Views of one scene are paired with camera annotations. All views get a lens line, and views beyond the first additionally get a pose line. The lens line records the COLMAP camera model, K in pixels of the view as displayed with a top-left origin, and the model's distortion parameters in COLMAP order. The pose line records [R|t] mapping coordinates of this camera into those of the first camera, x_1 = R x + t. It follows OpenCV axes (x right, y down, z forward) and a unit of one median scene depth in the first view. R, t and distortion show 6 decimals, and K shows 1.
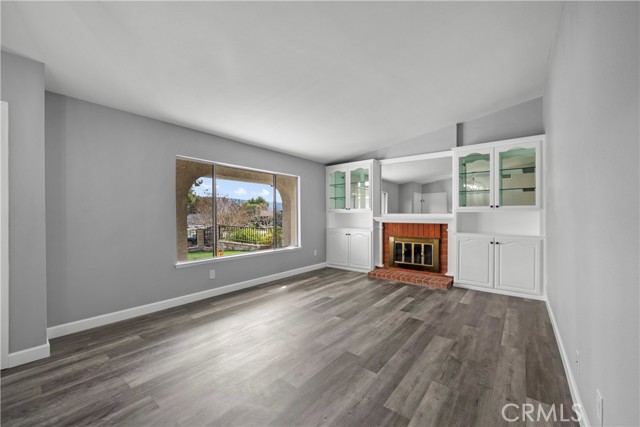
lens RADIAL K [[250.1, 0, 325.2], [0, 250.1, 215.2], [0, 0, 1]] dist [-0.001283, 0.000544]
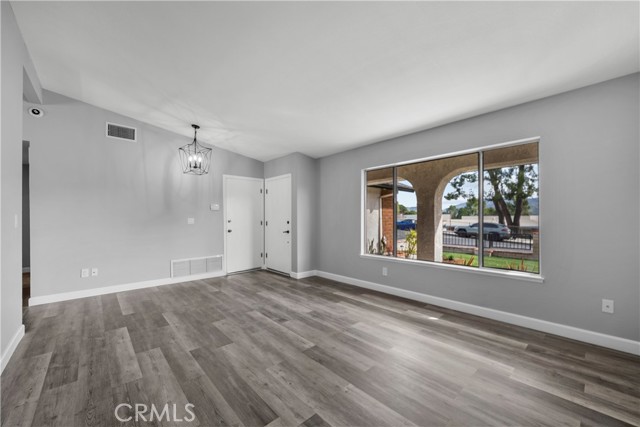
lens RADIAL K [[250.1, 0, 327.0], [0, 250.1, 217.9], [0, 0, 1]] dist [-0.001283, 0.000544]
pose [[-0.147358, -0.000543, -0.989083, 0.665855], [0.009870, 0.999949, -0.002019, 0.006753], [0.989034, -0.010060, -0.147346, 0.950978]]
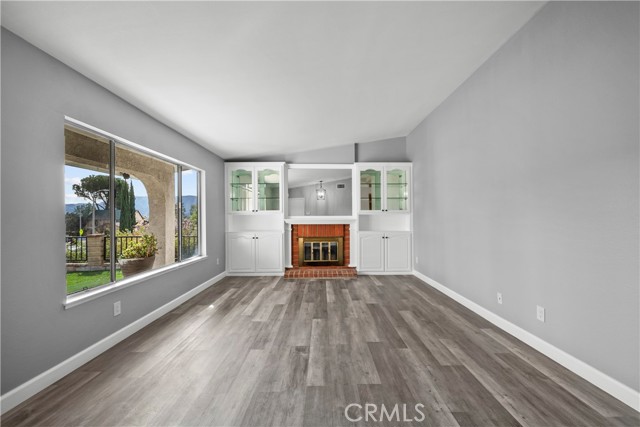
lens RADIAL K [[250.1, 0, 322.9], [0, 250.1, 214.0], [0, 0, 1]] dist [-0.001283, 0.000544]
pose [[0.784525, 0.005071, 0.620077, -0.451813], [0.003777, 0.999909, -0.012956, 0.000091], [-0.620086, 0.012506, 0.784434, 0.157021]]
